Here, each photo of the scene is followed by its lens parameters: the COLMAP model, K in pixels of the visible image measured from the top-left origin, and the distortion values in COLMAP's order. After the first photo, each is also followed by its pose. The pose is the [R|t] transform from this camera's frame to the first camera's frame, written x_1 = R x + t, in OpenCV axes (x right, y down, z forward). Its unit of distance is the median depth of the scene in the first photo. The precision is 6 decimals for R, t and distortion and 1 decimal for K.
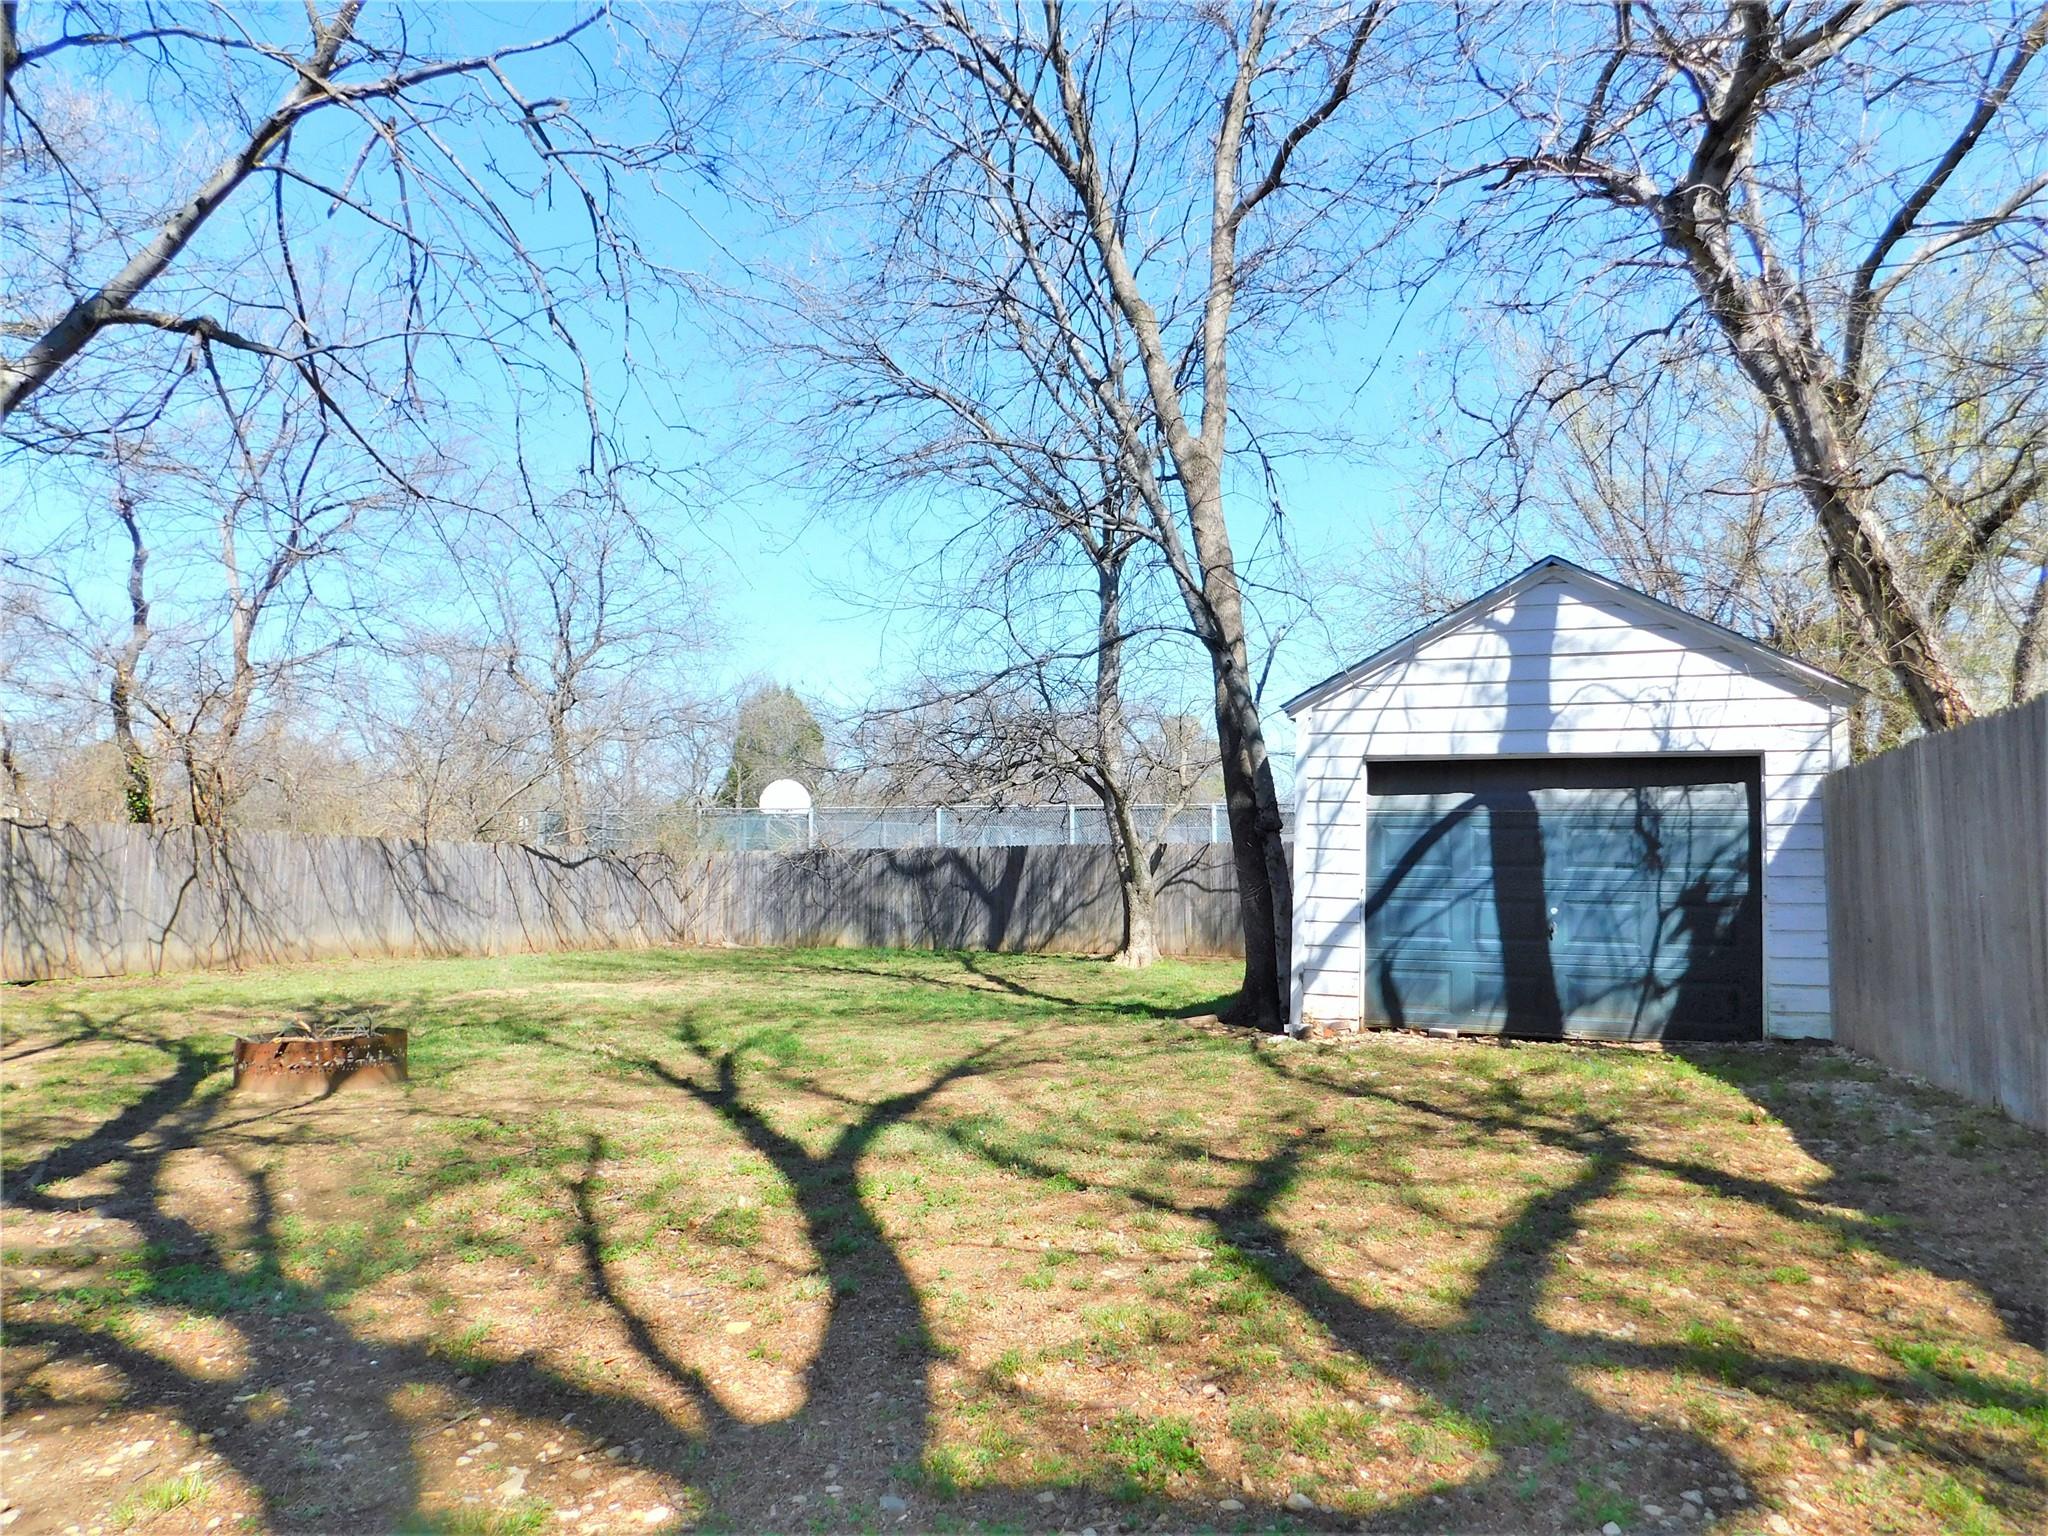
lens RADIAL K [[1396.5, 0, 1022.2], [0, 1396.5, 770.6], [0, 0, 1]] dist [-0.047740, 0.009722]
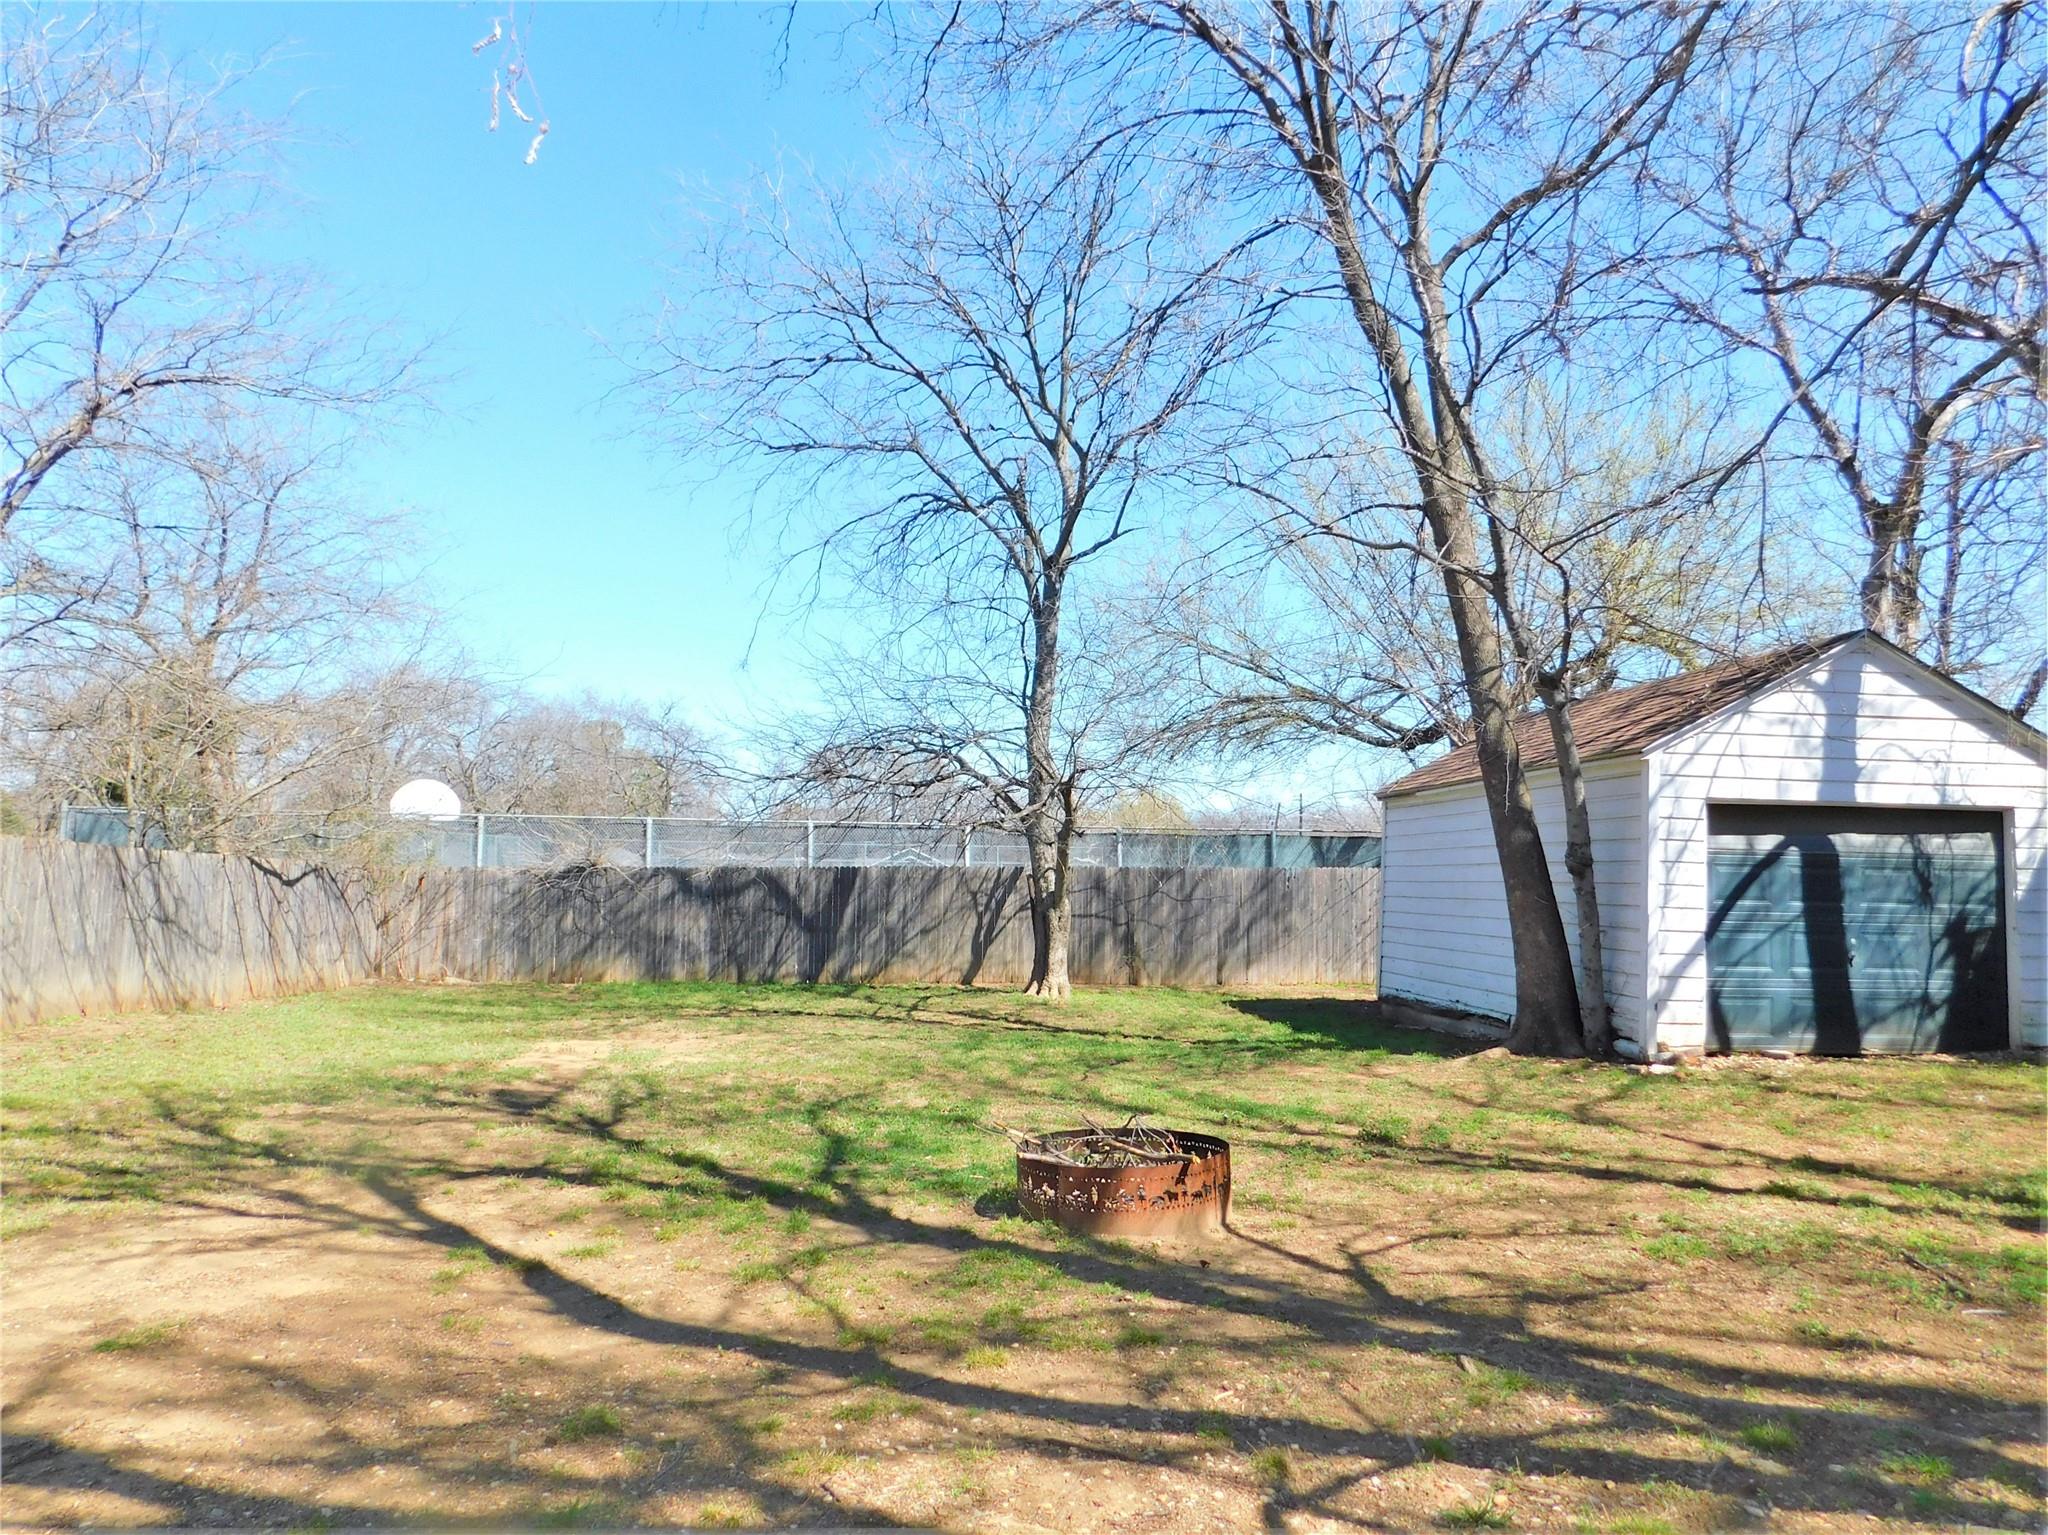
lens RADIAL K [[1396.5, 0, 1023.7], [0, 1396.5, 759.5], [0, 0, 1]] dist [-0.047740, 0.009722]
pose [[0.888977, 0.047710, 0.455460, -0.719273], [-0.039424, 0.998839, -0.027681, 0.010408], [-0.456252, 0.006651, 0.889826, 0.301963]]
